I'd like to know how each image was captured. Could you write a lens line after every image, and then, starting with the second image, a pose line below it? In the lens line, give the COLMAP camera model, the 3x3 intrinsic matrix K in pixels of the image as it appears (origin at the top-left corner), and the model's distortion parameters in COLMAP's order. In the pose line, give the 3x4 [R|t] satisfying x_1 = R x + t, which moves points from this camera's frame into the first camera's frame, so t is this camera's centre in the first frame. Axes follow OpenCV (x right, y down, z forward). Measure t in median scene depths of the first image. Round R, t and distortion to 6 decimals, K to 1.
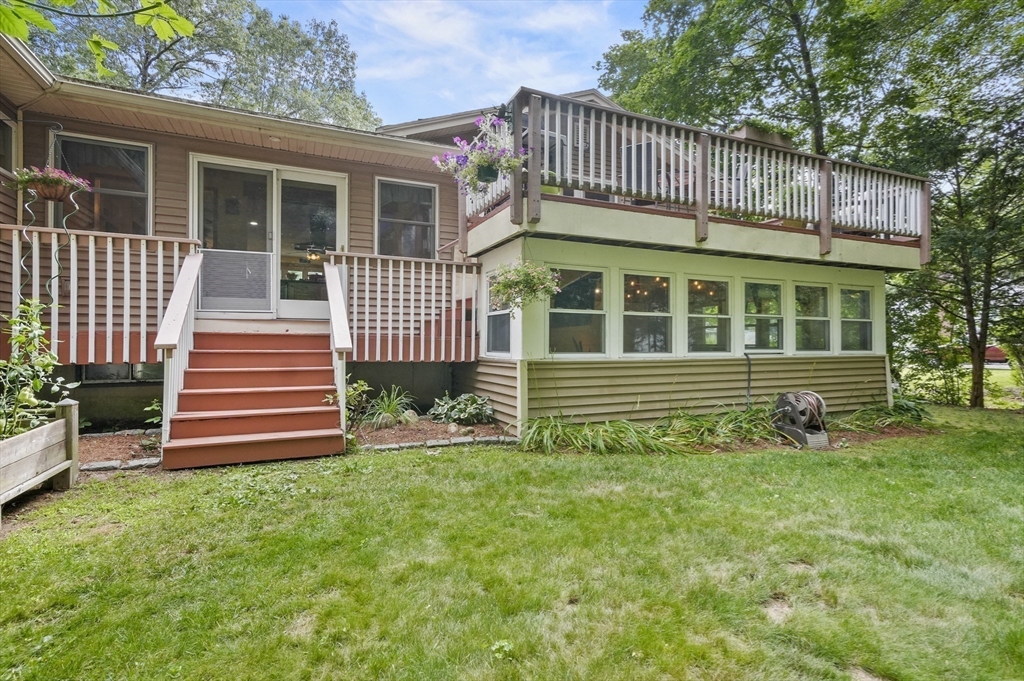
lens RADIAL K [[488.9, 0, 510.7], [0, 488.9, 334.6], [0, 0, 1]] dist [0.016520, 0.000655]
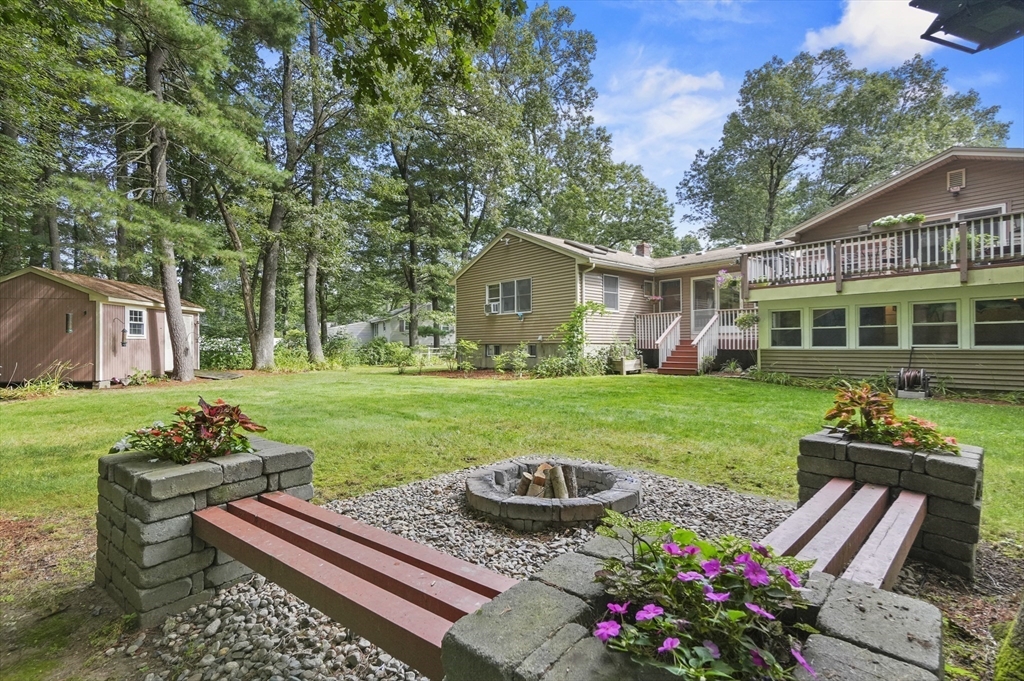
lens RADIAL K [[488.9, 0, 507.0], [0, 488.9, 342.1], [0, 0, 1]] dist [0.016520, 0.000655]
pose [[0.280256, -0.013158, -0.959835, 2.024301], [0.018786, 0.999790, -0.008220, 0.011257], [0.959741, -0.015728, 0.280445, -0.946258]]
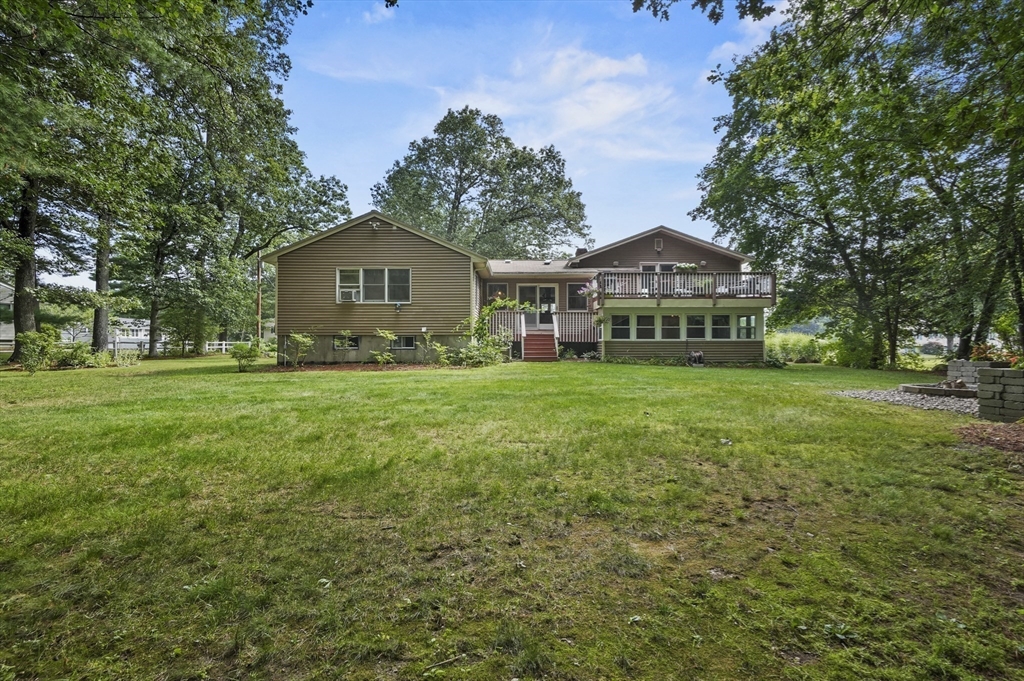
lens RADIAL K [[488.9, 0, 513.1], [0, 488.9, 340.7], [0, 0, 1]] dist [0.016520, 0.000655]
pose [[0.911207, -0.005758, -0.411908, 0.877127], [0.010661, 0.999897, 0.009607, 0.009608], [0.411811, -0.013146, 0.911175, -2.514608]]
